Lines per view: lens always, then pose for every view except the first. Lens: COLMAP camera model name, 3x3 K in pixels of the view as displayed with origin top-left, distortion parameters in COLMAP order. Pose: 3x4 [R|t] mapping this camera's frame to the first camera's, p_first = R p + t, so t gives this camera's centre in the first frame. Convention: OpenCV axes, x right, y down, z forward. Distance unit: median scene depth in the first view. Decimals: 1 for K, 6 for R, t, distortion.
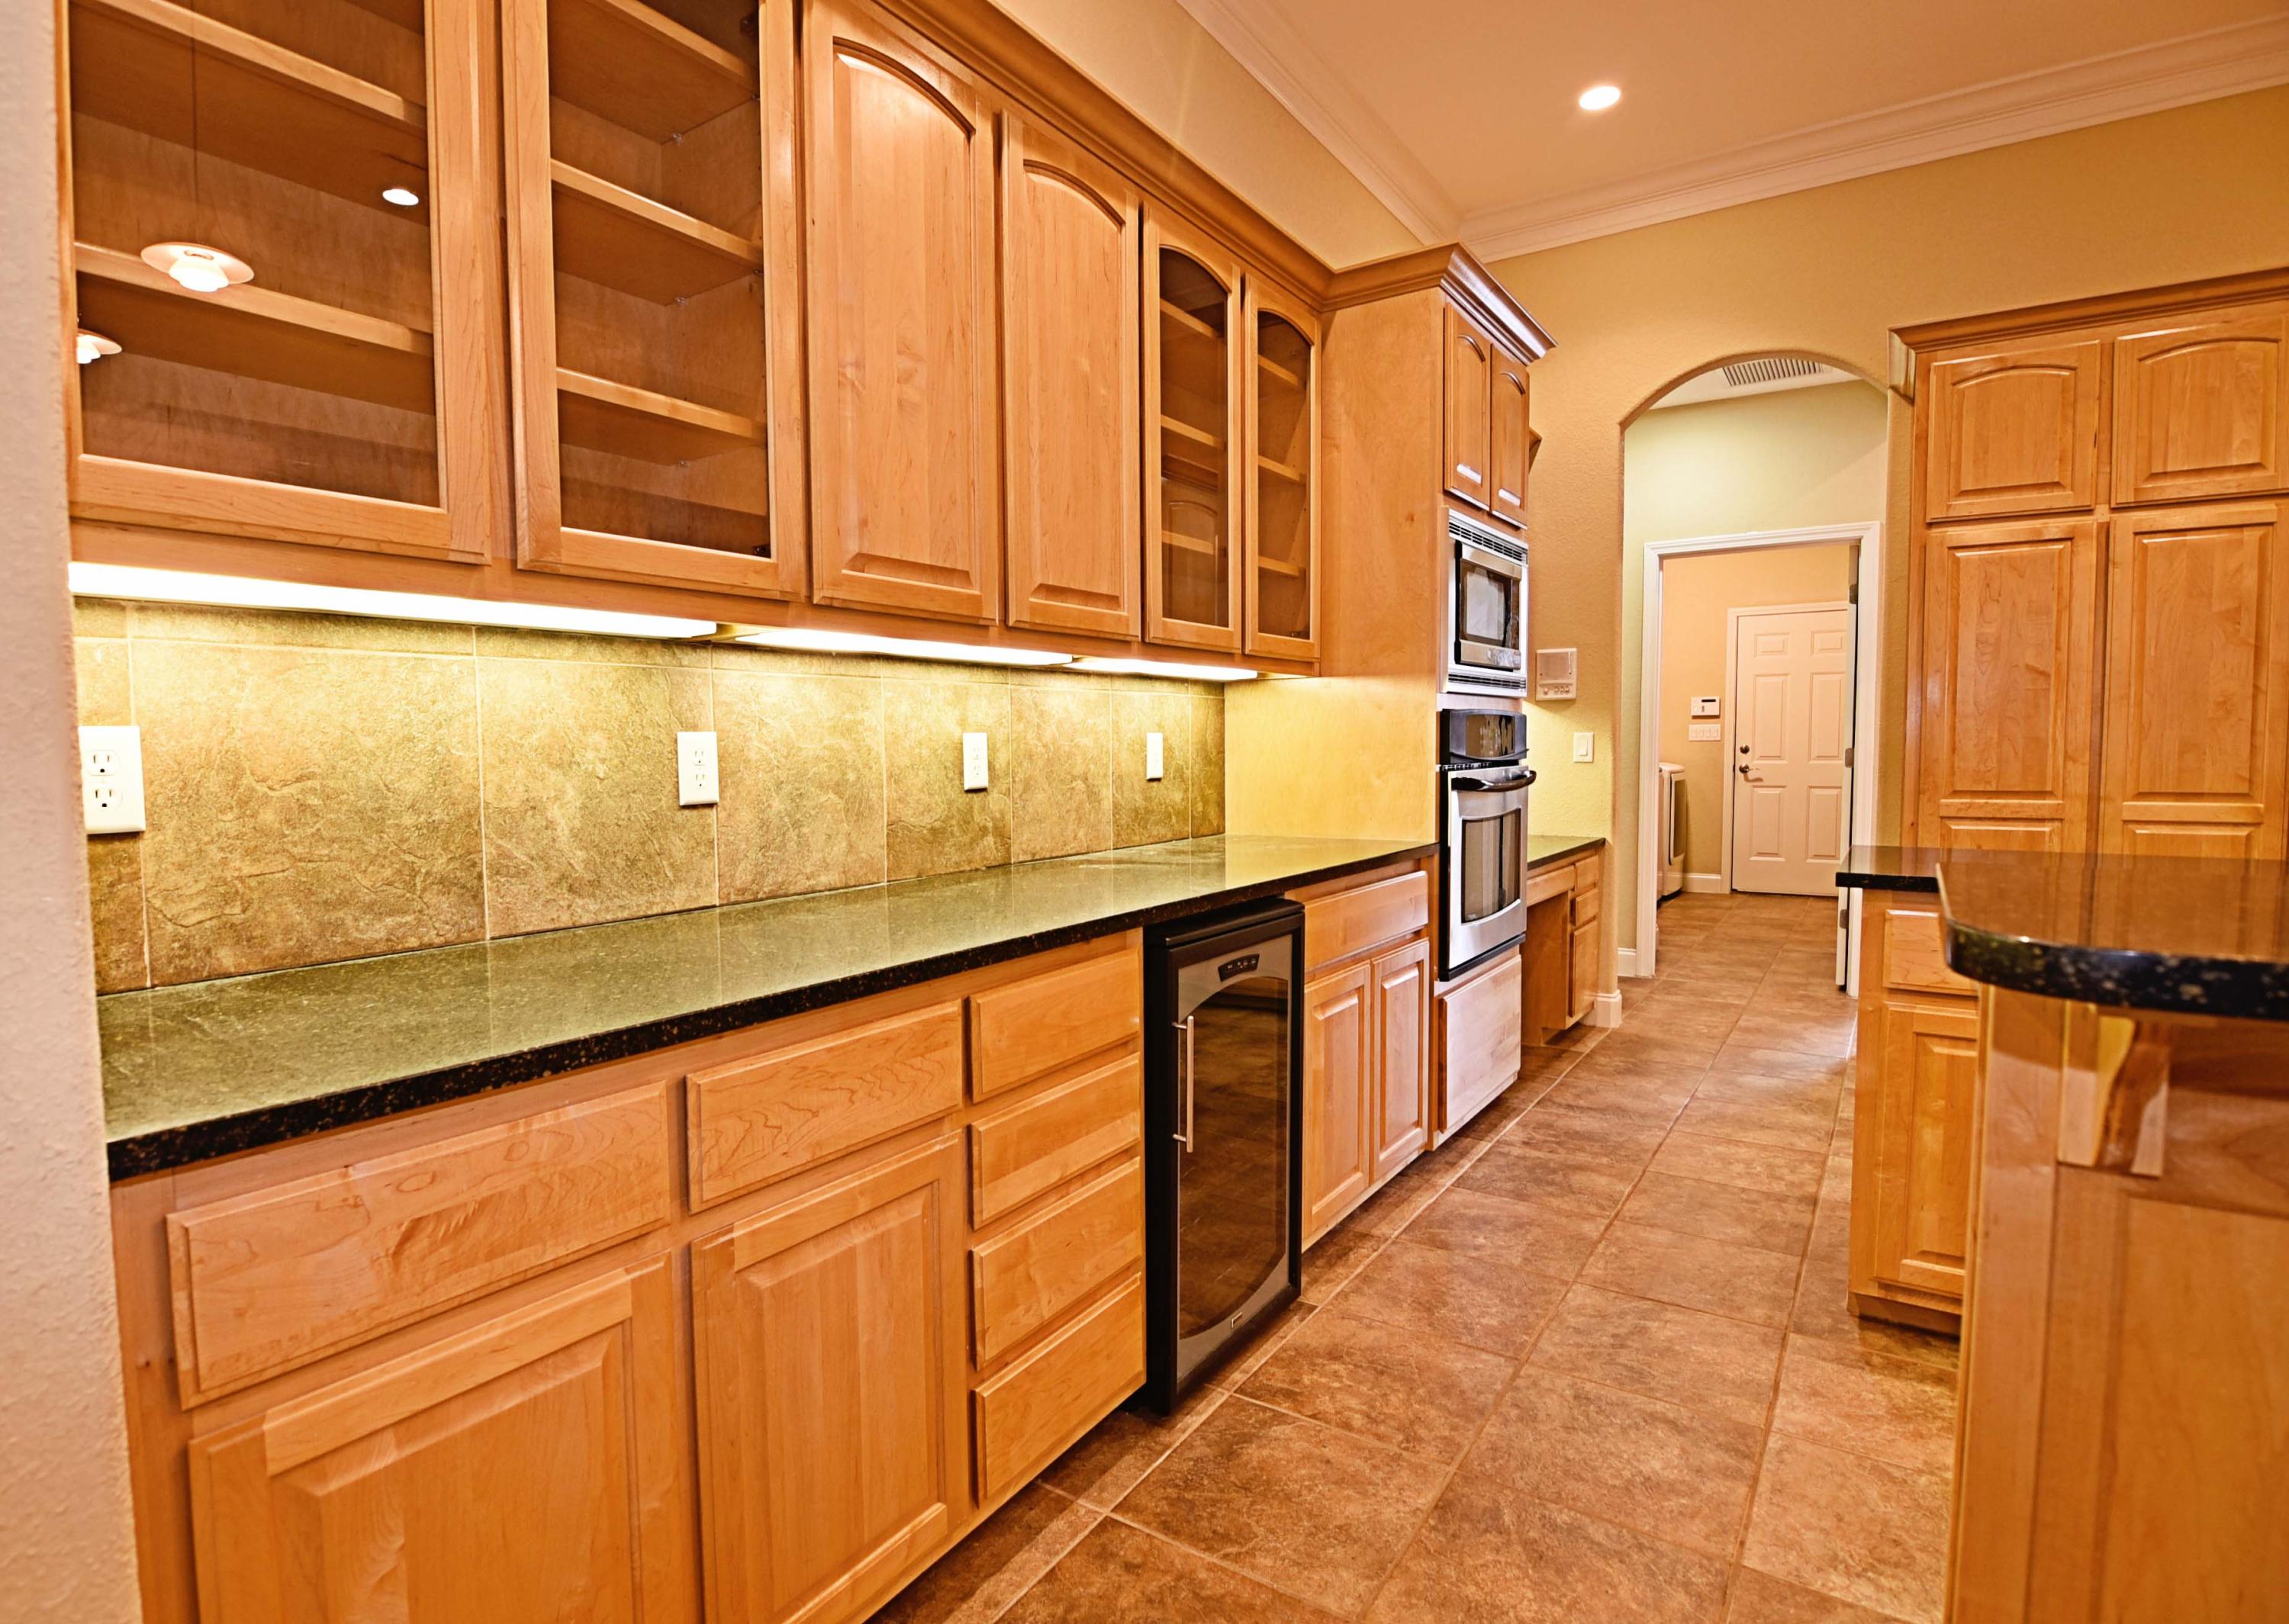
lens RADIAL K [[1164.6, 0, 1093.4], [0, 1164.6, 815.4], [0, 0, 1]] dist [-0.010250, -0.009955]
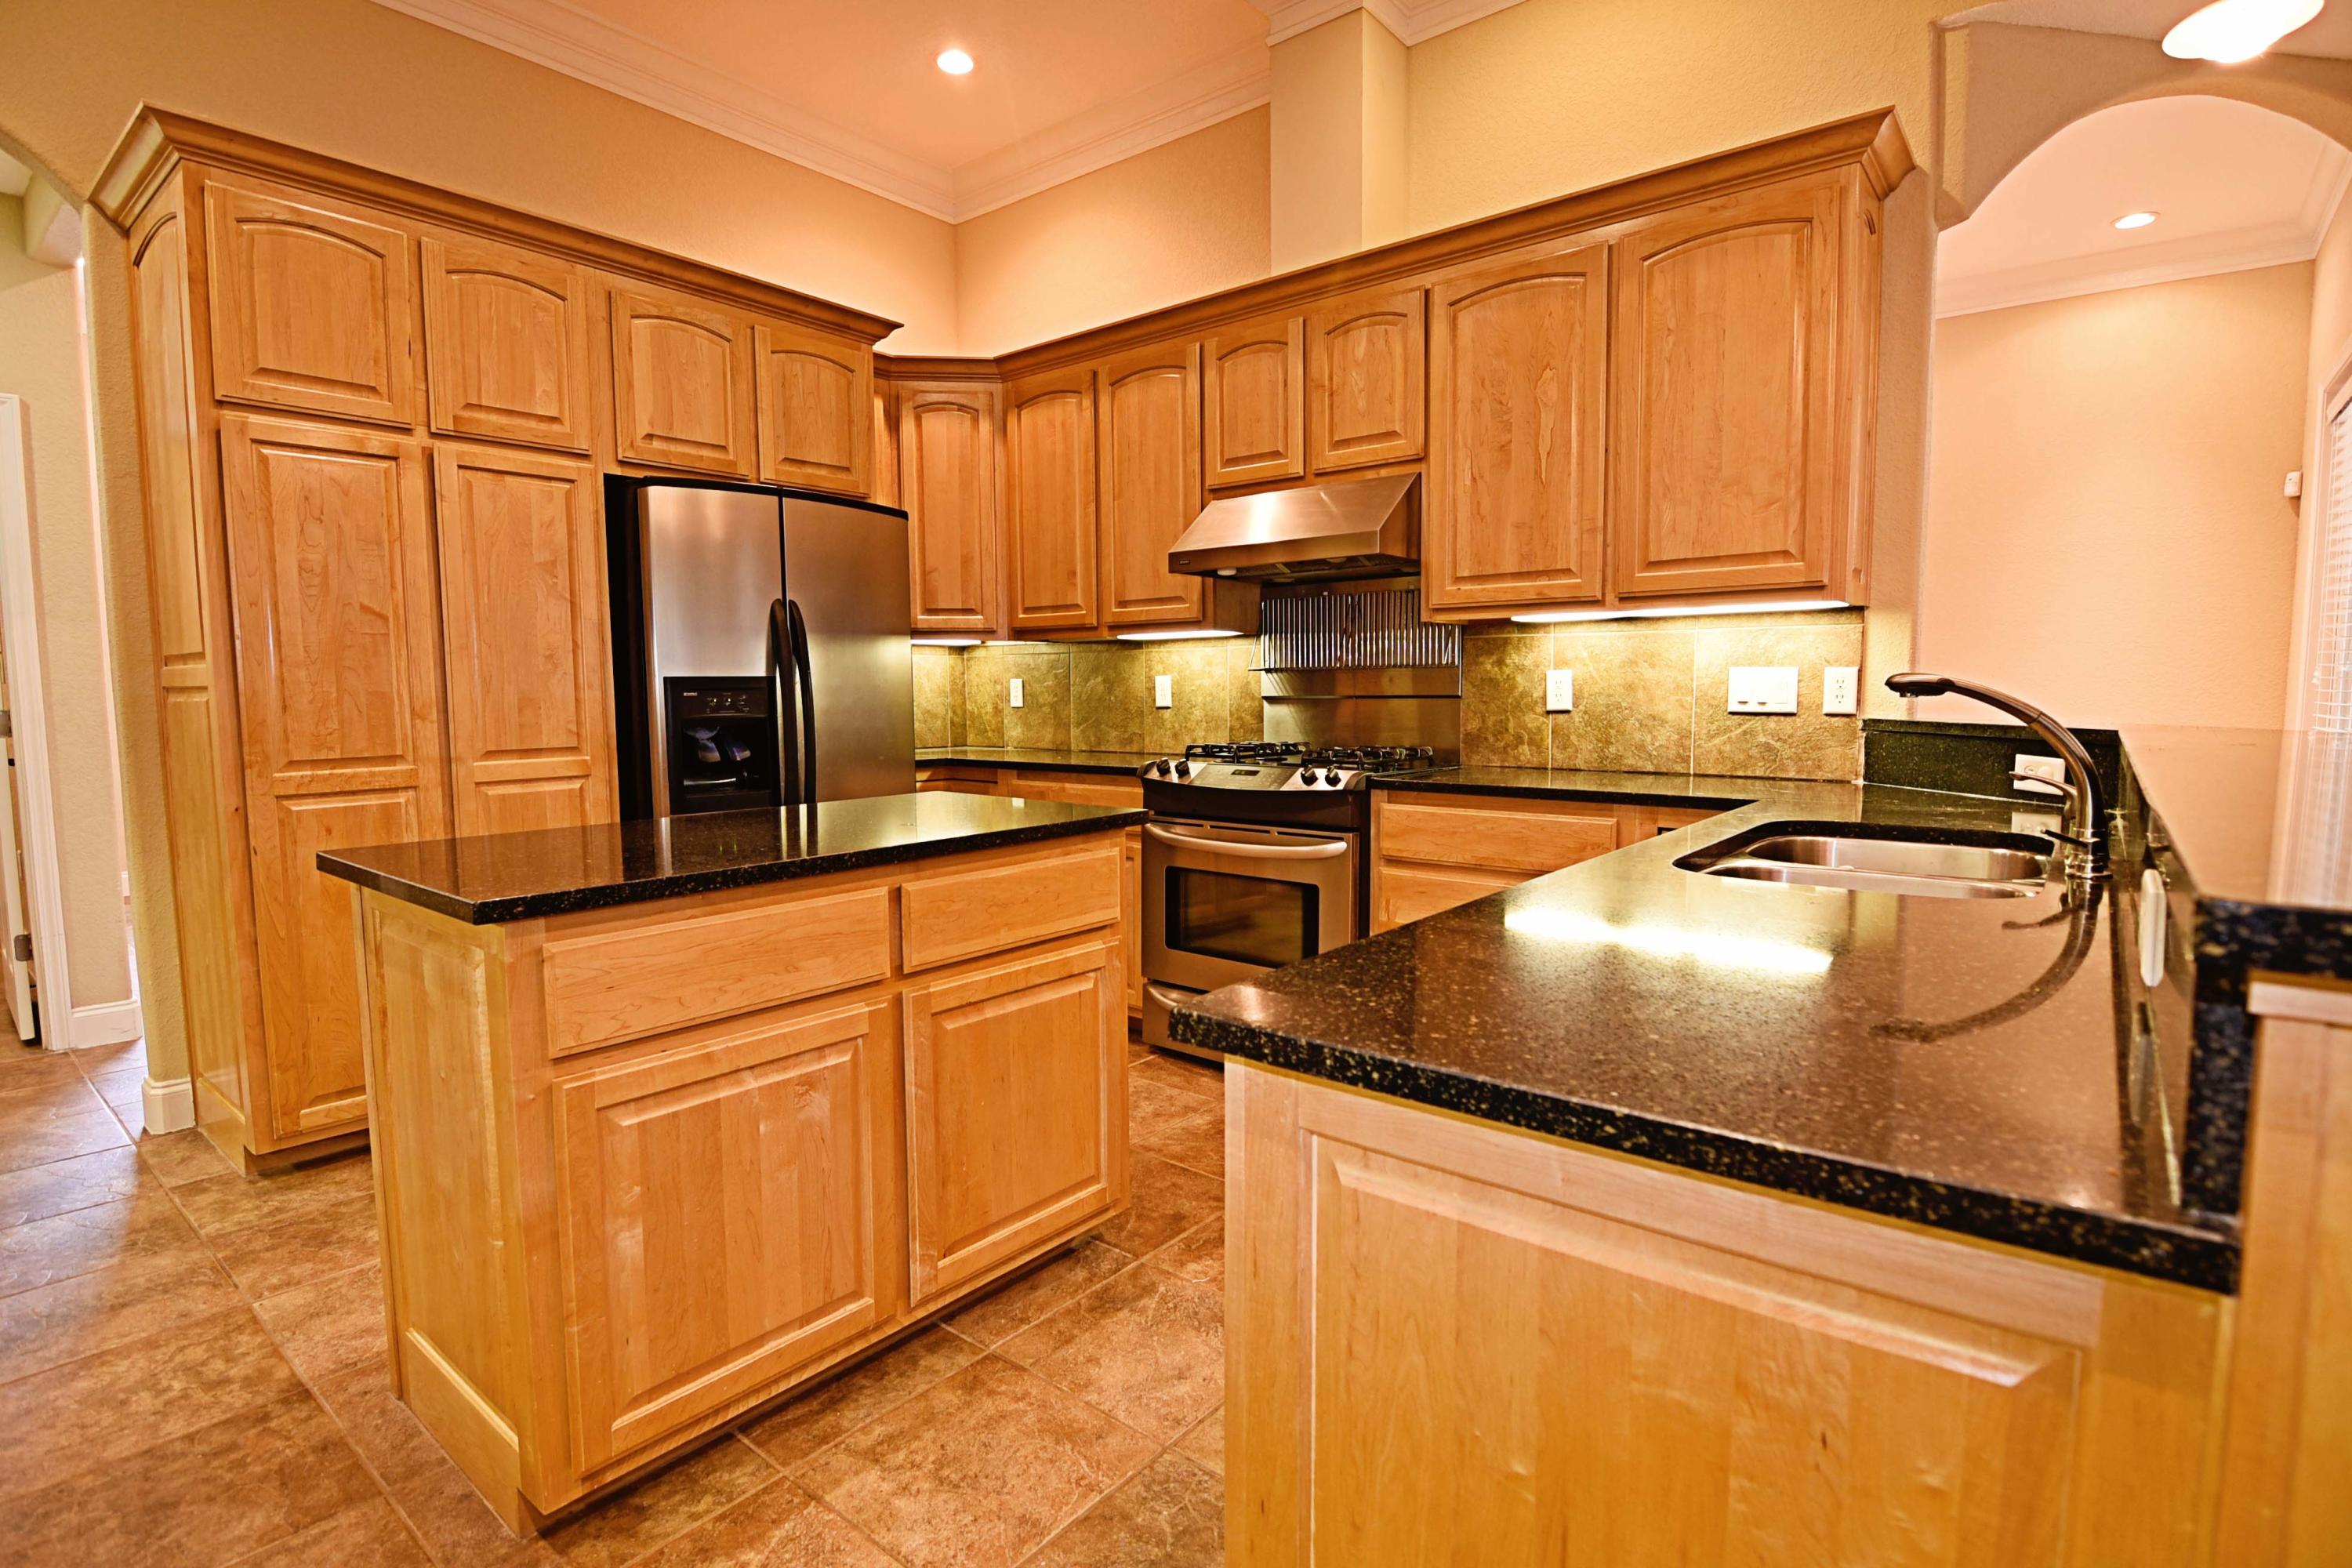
lens RADIAL K [[1142.4, 0, 1132.2], [0, 1142.4, 787.8], [0, 0, 1]] dist [-0.013495, -0.005615]
pose [[0.096992, -0.078575, 0.992179, 0.067487], [0.069245, 0.994996, 0.072029, -0.027566], [-0.992873, 0.061717, 0.101948, 0.524503]]
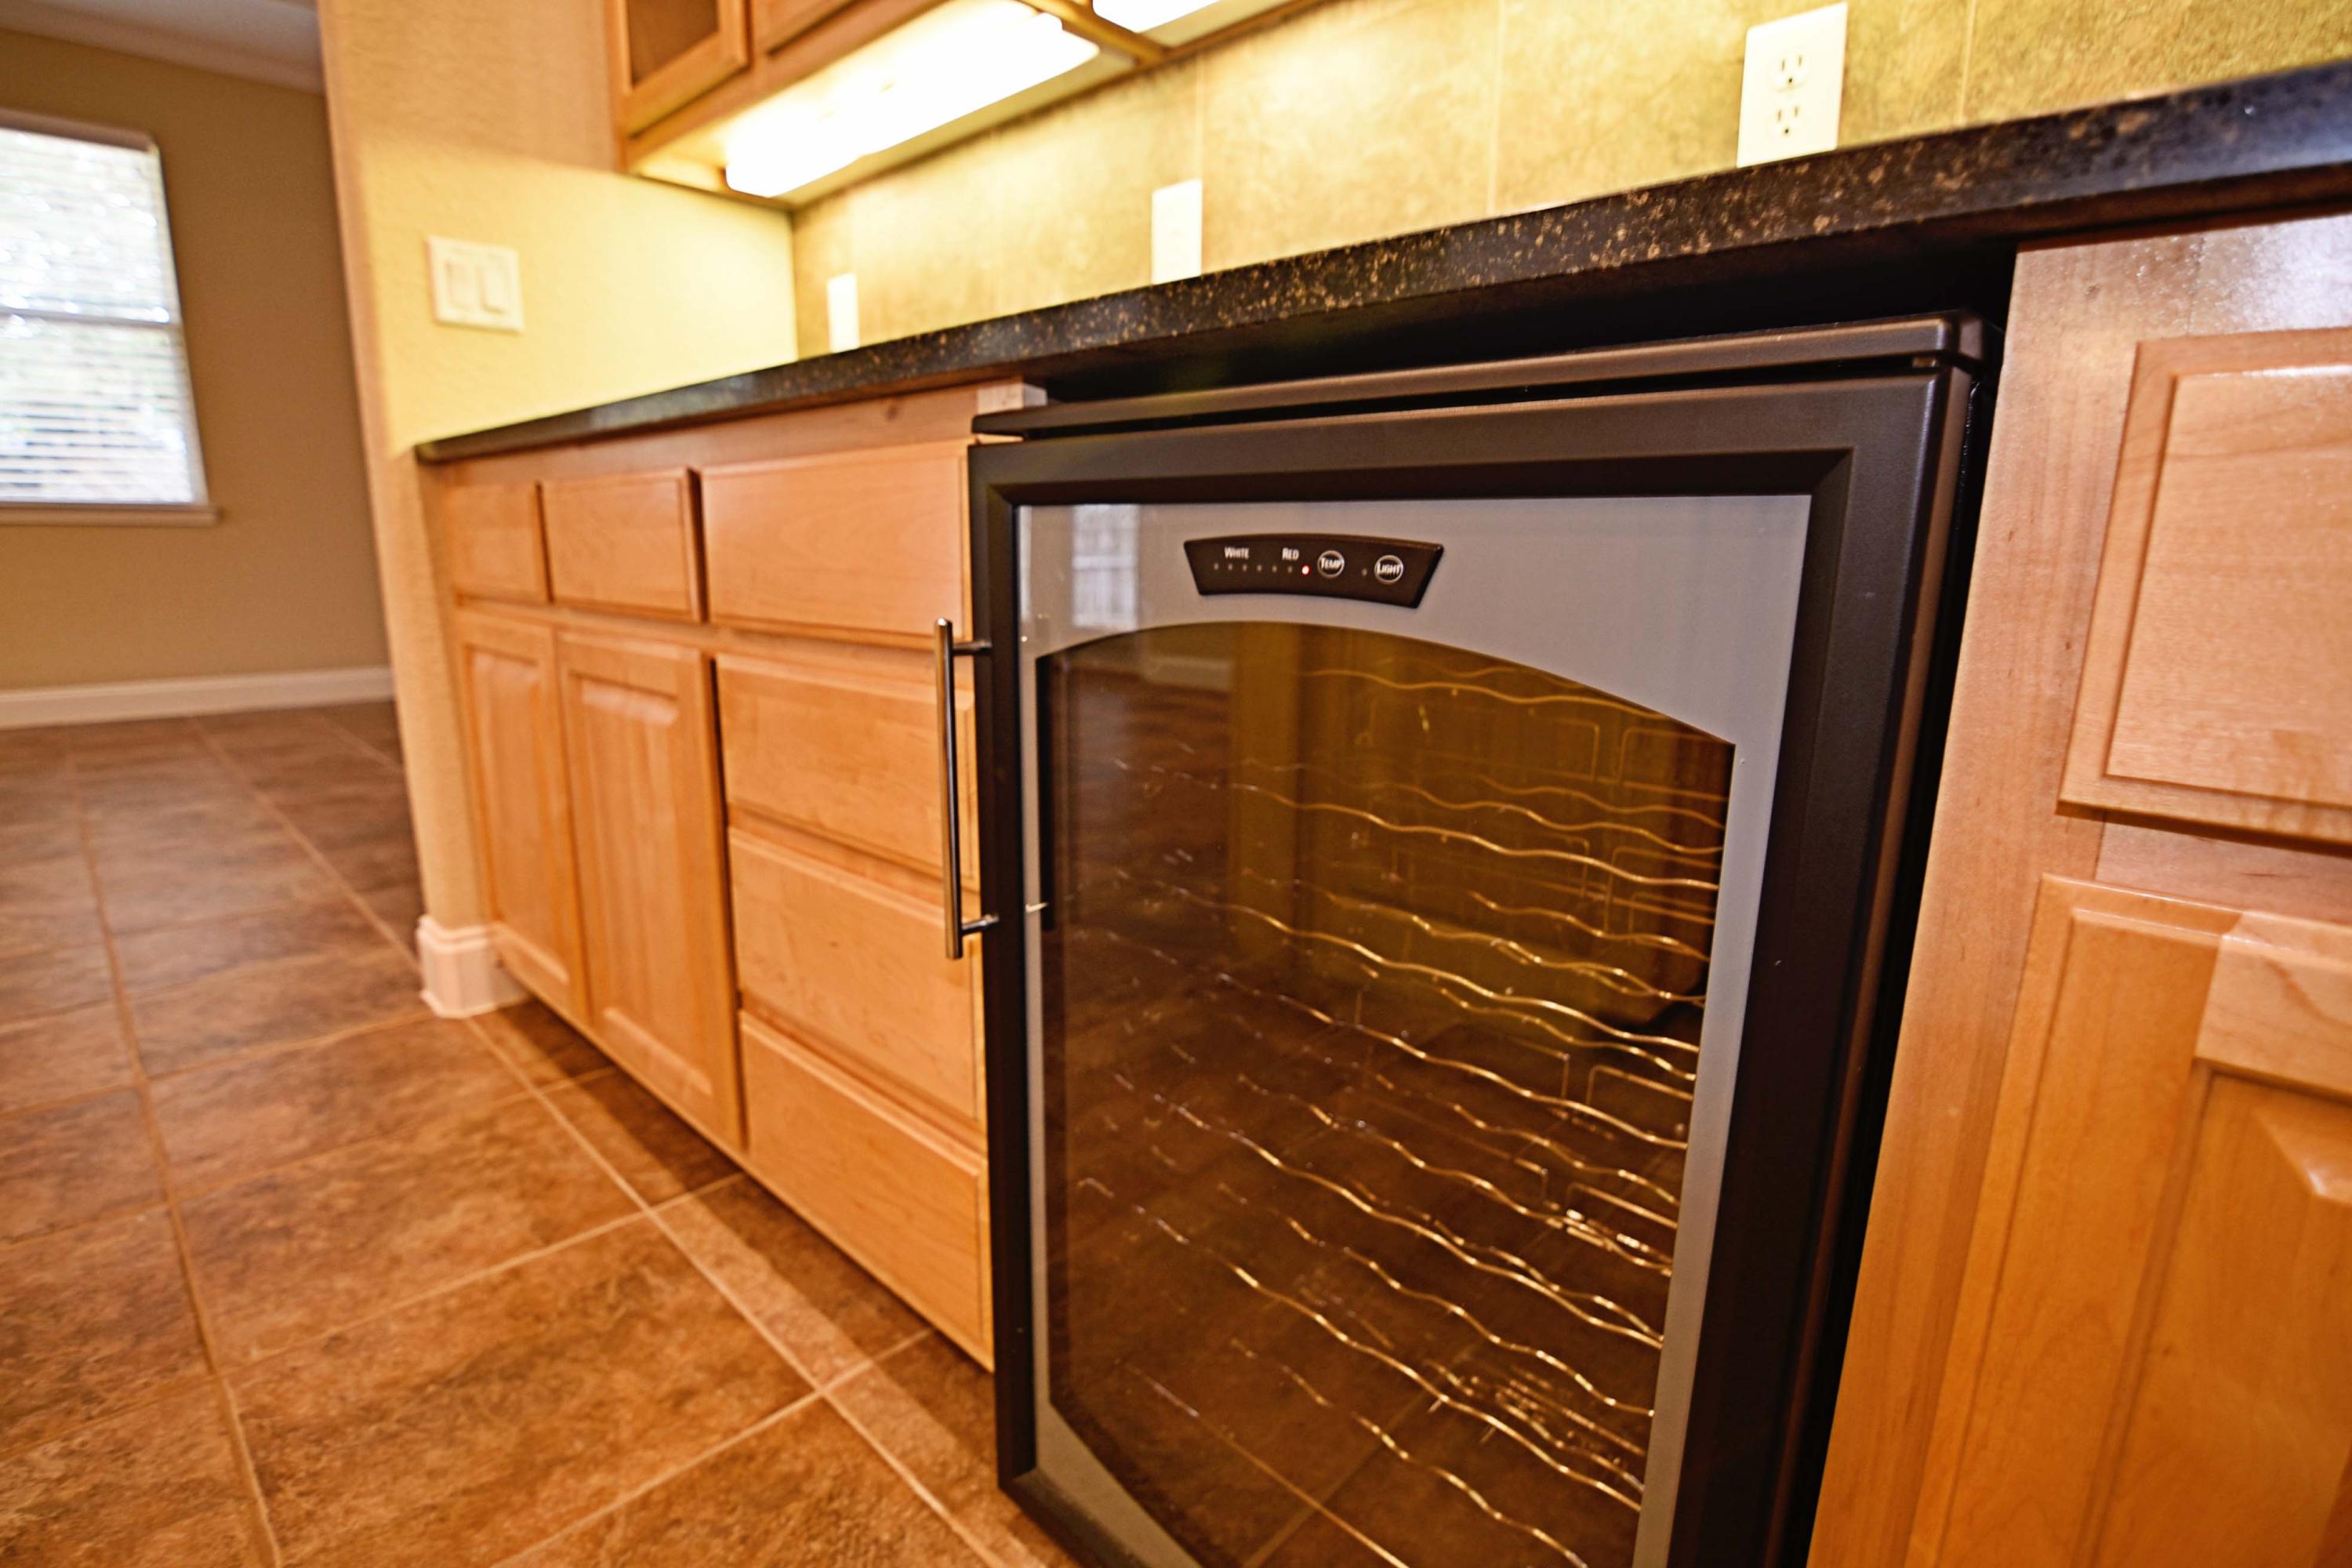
lens RADIAL K [[1142.4, 0, 1152.7], [0, 1142.4, 782.6], [0, 0, 1]] dist [-0.013495, -0.005615]
pose [[-0.176387, 0.212493, -0.961111, 0.351815], [-0.066656, 0.971600, 0.227045, 0.106391], [0.982061, 0.104112, -0.157213, 0.894054]]
